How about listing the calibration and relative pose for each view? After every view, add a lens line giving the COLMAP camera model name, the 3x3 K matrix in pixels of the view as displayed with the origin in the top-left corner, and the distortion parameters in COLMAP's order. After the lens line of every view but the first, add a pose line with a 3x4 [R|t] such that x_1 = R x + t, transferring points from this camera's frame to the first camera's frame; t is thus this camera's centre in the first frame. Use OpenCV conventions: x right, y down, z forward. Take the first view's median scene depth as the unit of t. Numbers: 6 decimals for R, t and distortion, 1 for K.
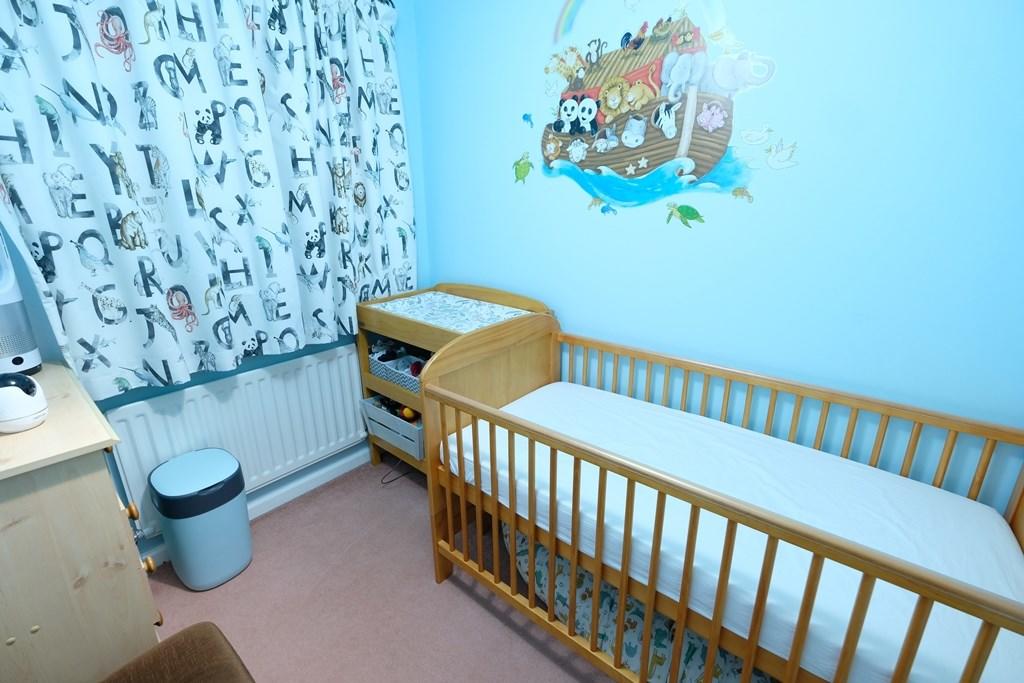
lens RADIAL K [[446.7, 0, 513.1], [0, 446.7, 336.2], [0, 0, 1]] dist [-0.000592, -0.000164]
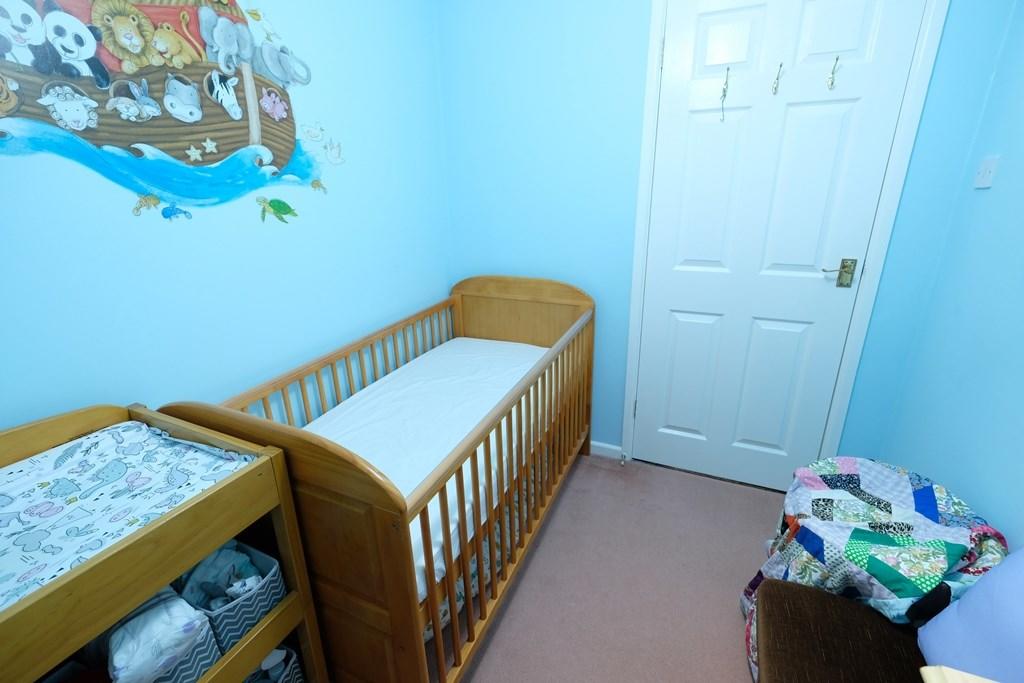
lens RADIAL K [[446.7, 0, 513.1], [0, 446.7, 336.2], [0, 0, 1]] dist [-0.000592, -0.000164]
pose [[-0.277351, -0.307974, 0.910070, -0.645961], [0.305553, 0.869777, 0.387459, -0.252722], [-0.910886, 0.385537, -0.147131, 0.792595]]
